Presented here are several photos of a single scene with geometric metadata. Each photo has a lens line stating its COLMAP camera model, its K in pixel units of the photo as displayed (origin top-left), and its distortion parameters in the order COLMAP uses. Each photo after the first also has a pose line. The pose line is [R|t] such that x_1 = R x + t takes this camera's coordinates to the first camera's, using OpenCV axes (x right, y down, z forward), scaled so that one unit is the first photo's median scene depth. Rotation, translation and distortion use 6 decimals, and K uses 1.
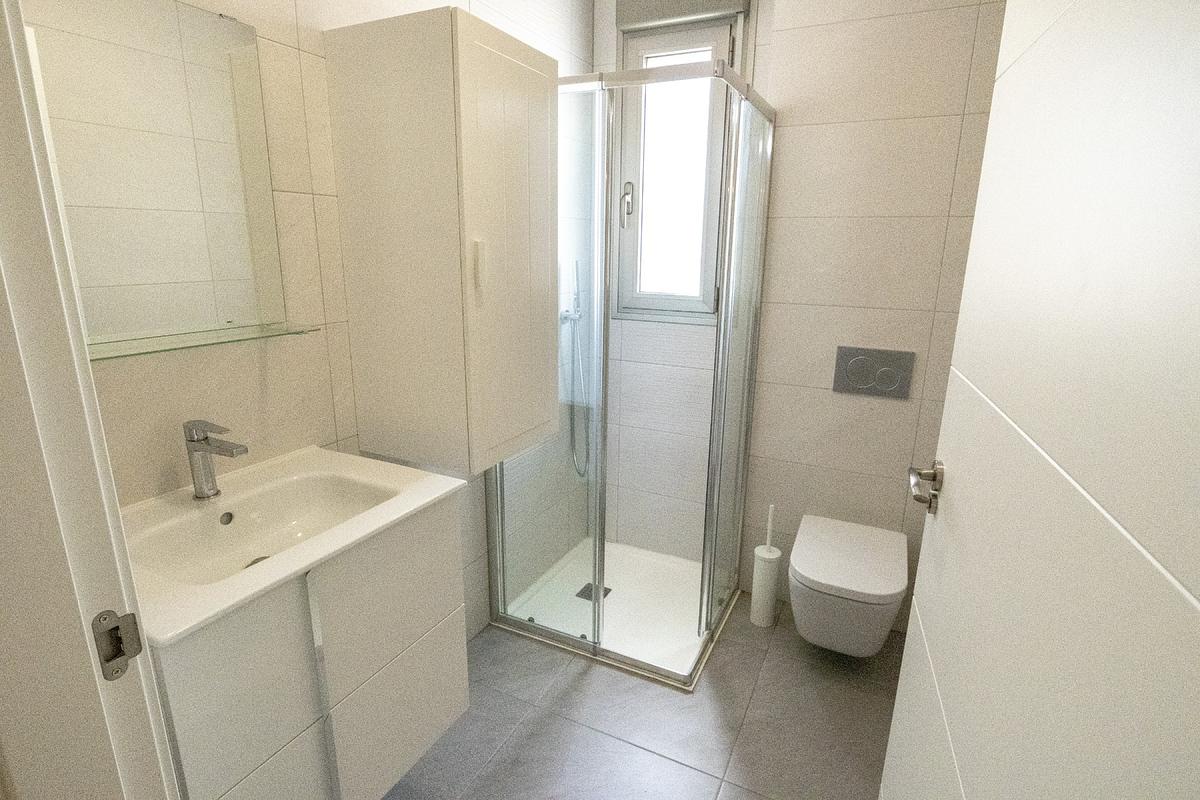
lens RADIAL K [[607.4, 0, 596.0], [0, 607.4, 402.0], [0, 0, 1]] dist [-0.011002, -0.000238]
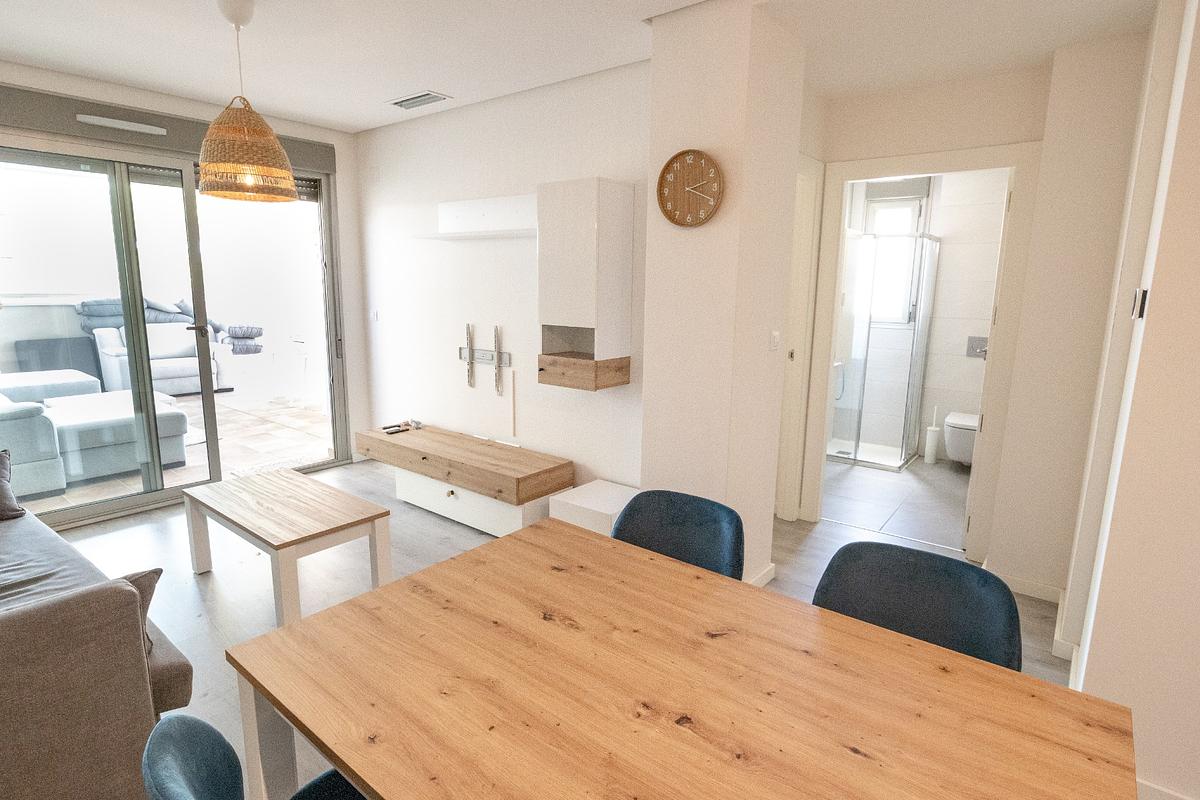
lens RADIAL K [[607.4, 0, 603.5], [0, 607.4, 395.8], [0, 0, 1]] dist [-0.011002, -0.000238]
pose [[0.978873, 0.036206, -0.201236, -0.484259], [-0.051460, 0.996141, -0.071094, 0.371875], [0.197885, 0.079948, 0.976959, -1.494321]]
